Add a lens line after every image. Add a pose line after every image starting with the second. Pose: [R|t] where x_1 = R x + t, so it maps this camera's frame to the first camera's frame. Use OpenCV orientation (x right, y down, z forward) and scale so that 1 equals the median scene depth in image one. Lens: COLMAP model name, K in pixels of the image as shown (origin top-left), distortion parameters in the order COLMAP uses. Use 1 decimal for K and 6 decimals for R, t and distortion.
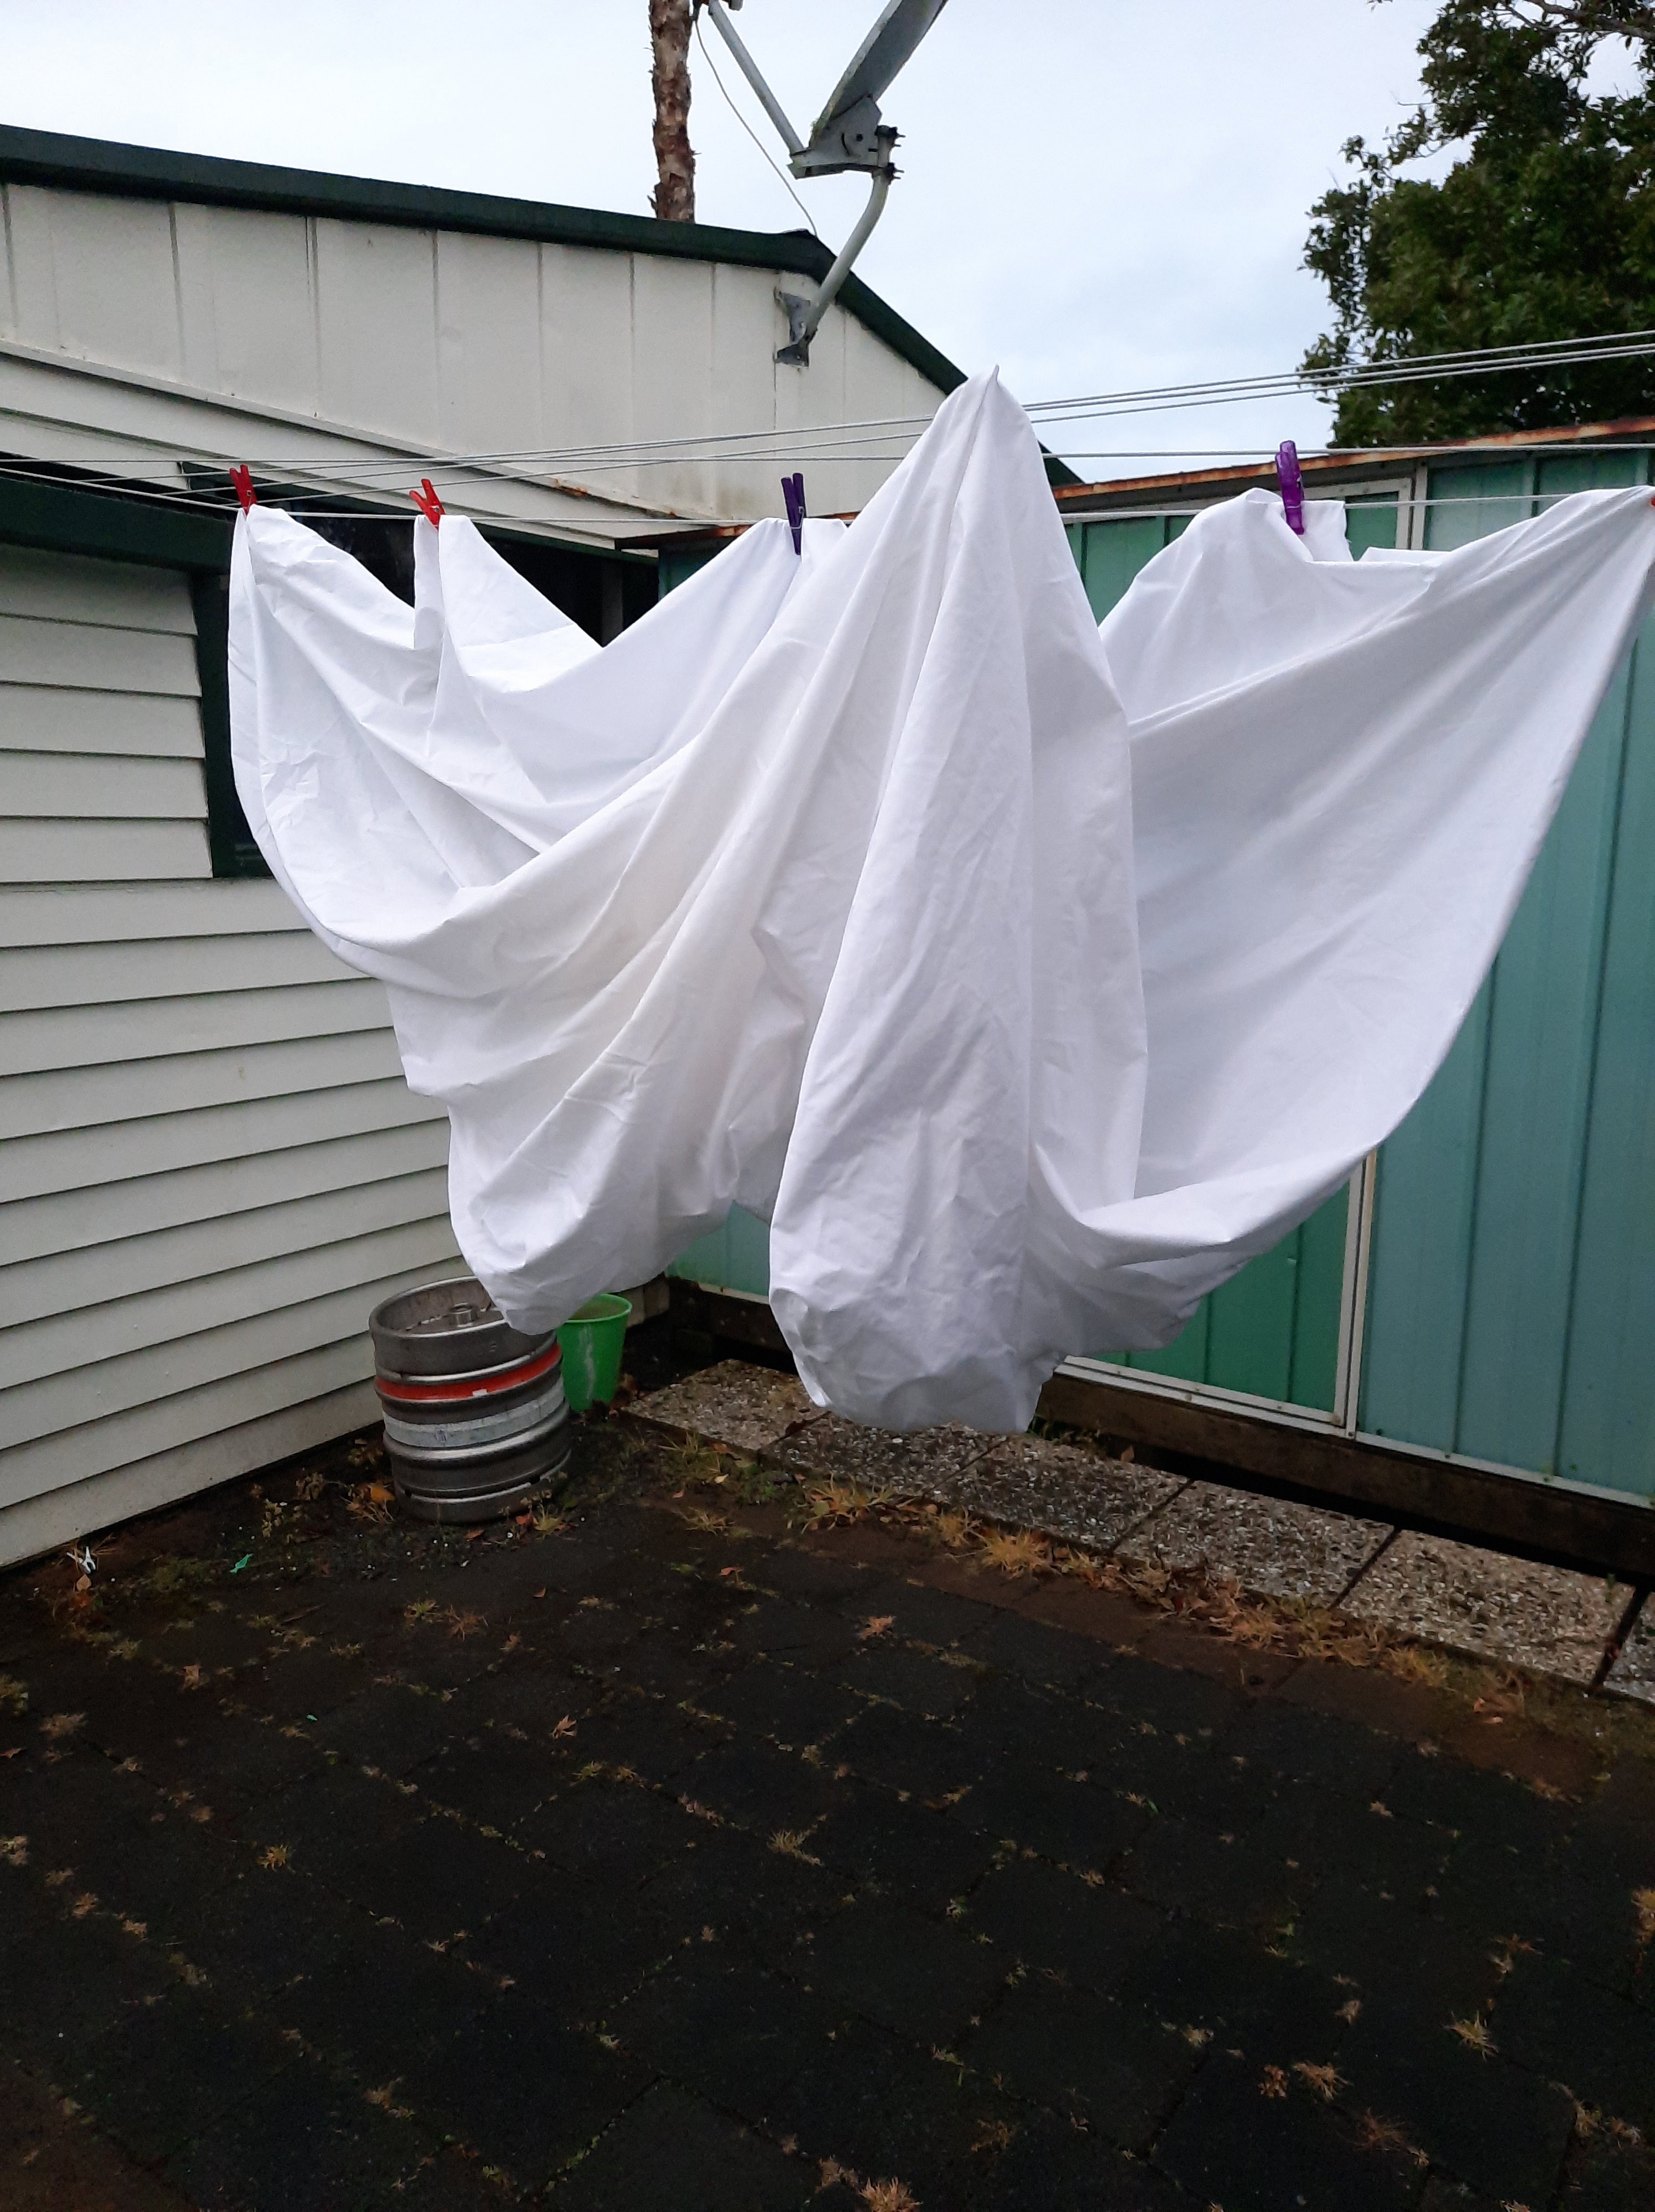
lens RADIAL K [[1588.8, 0, 821.1], [0, 1588.8, 1100.0], [0, 0, 1]] dist [0.002324, 0.051015]
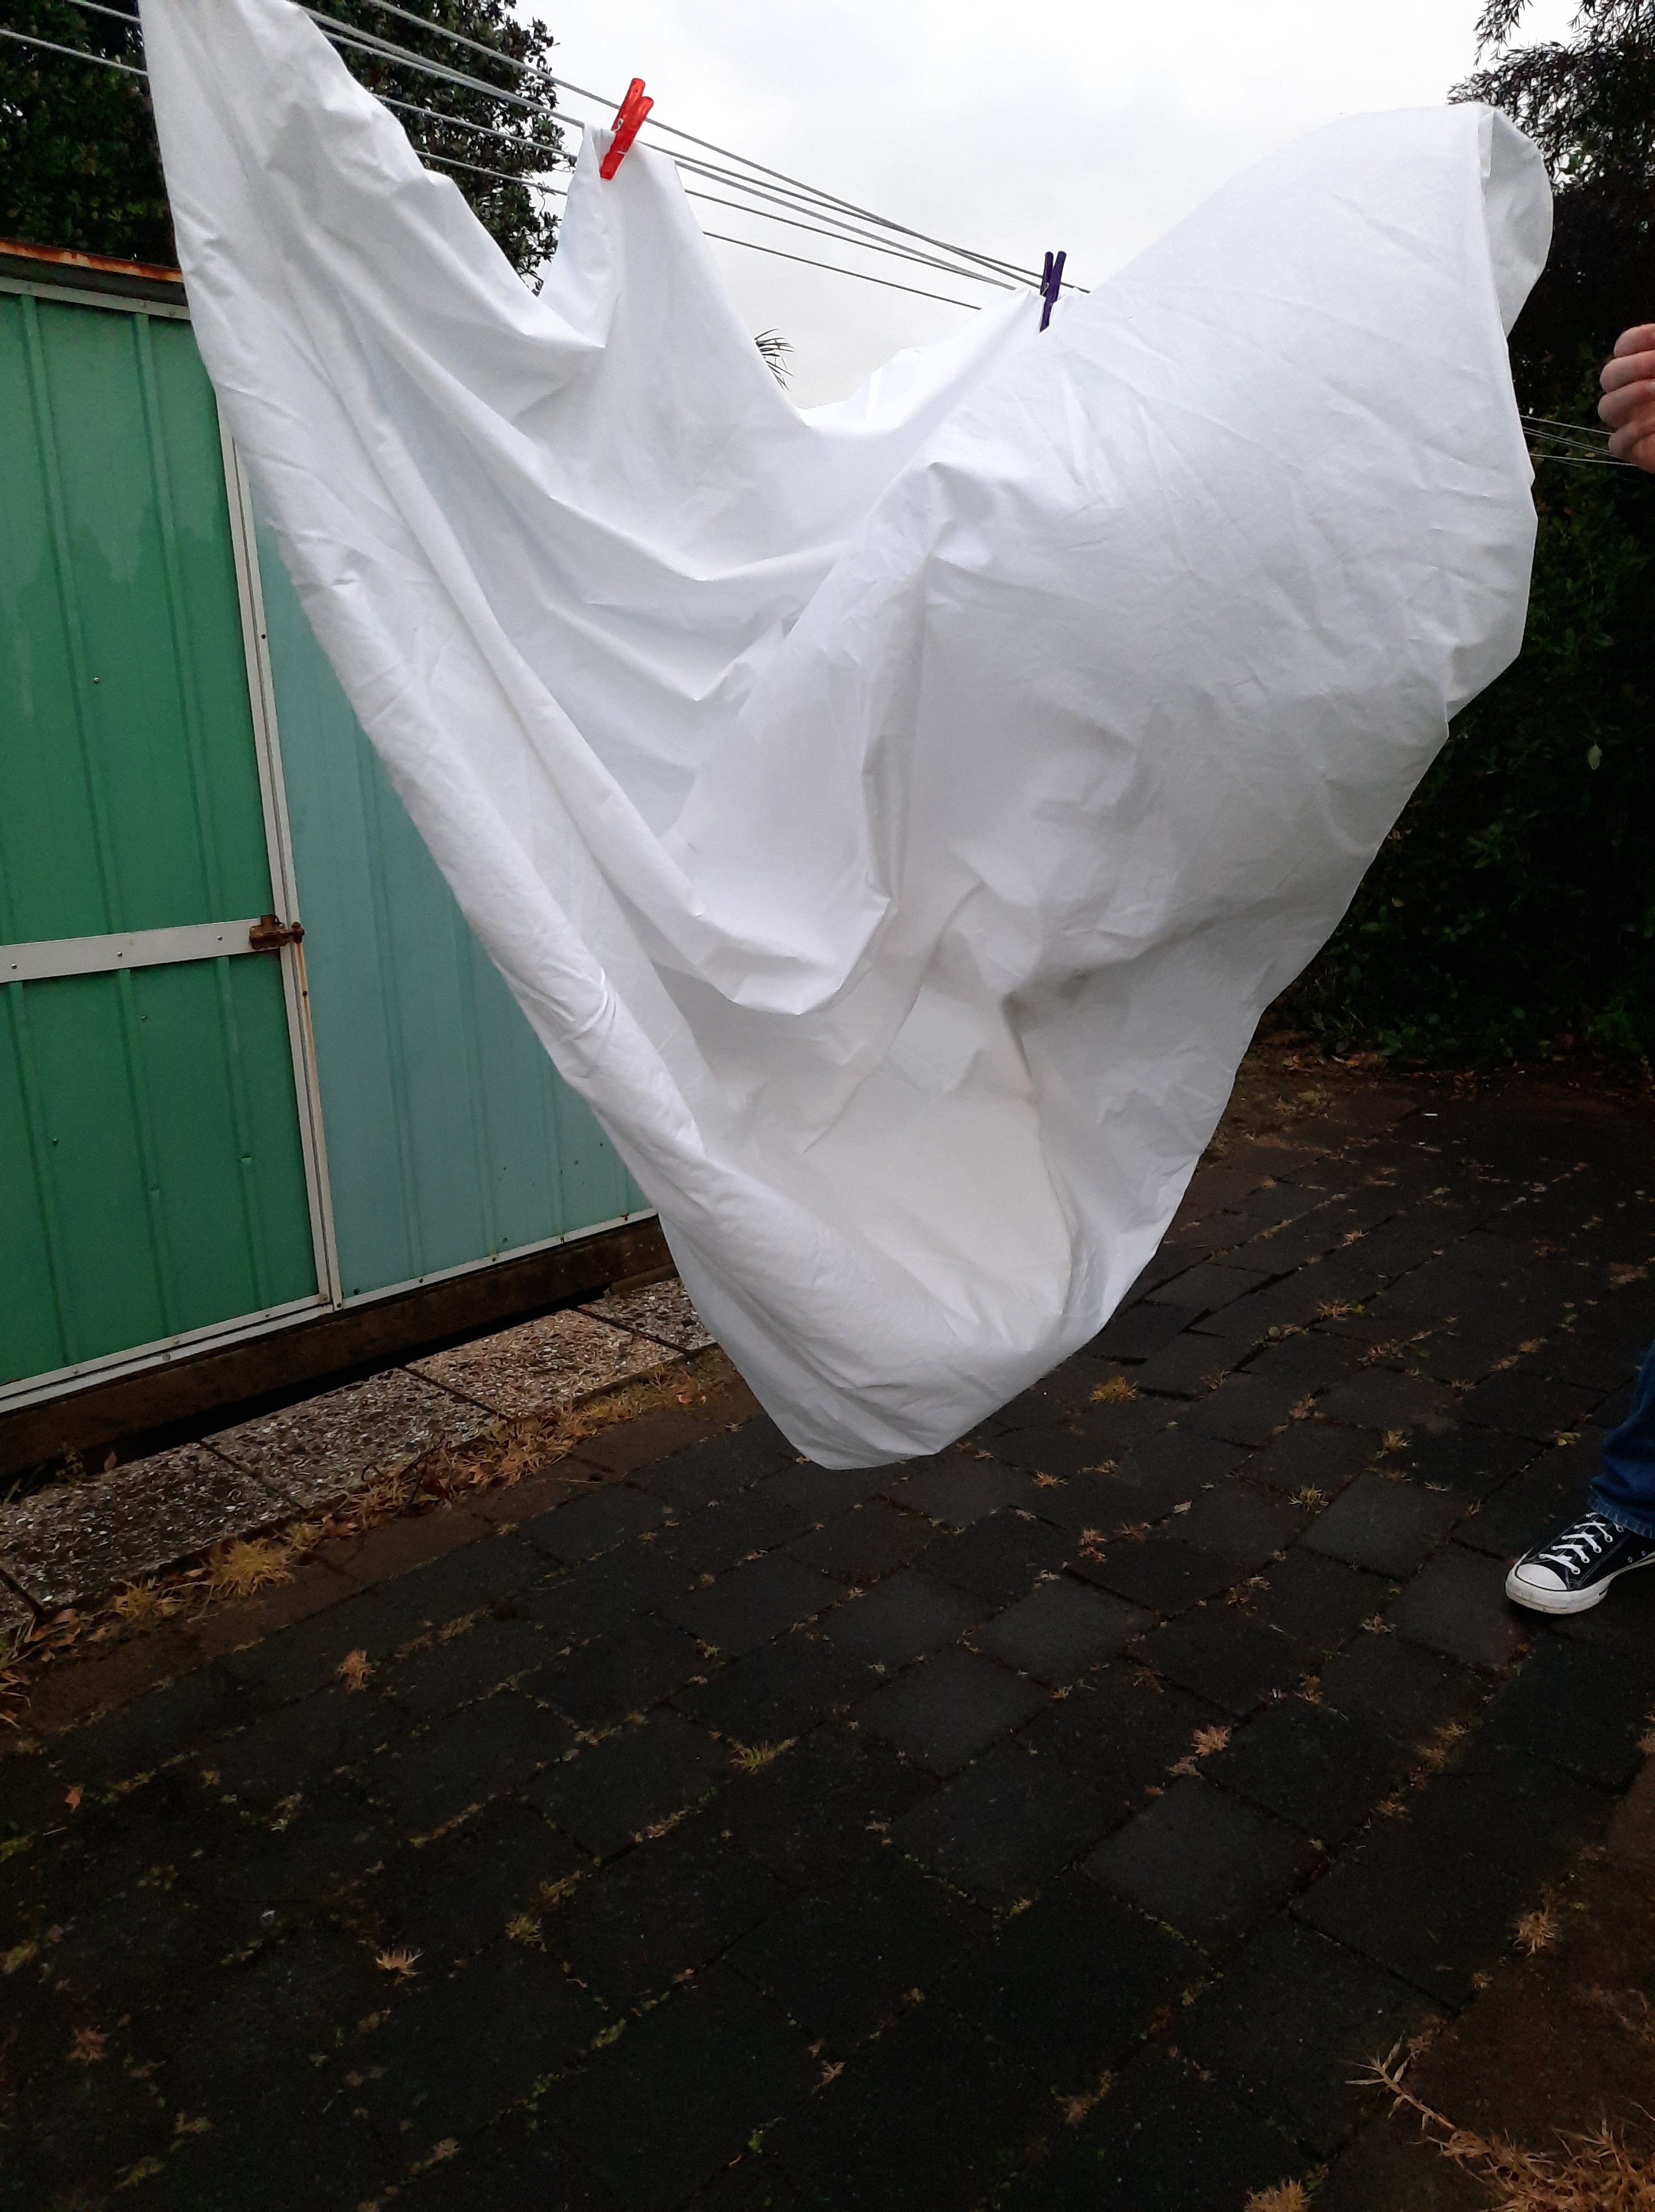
lens RADIAL K [[1588.8, 0, 821.1], [0, 1588.8, 1100.0], [0, 0, 1]] dist [0.002324, 0.051015]
pose [[0.202303, -0.250180, 0.946828, -0.573208], [0.218361, 0.954003, 0.205420, -0.057879], [-0.954668, 0.165194, 0.247628, 0.485712]]
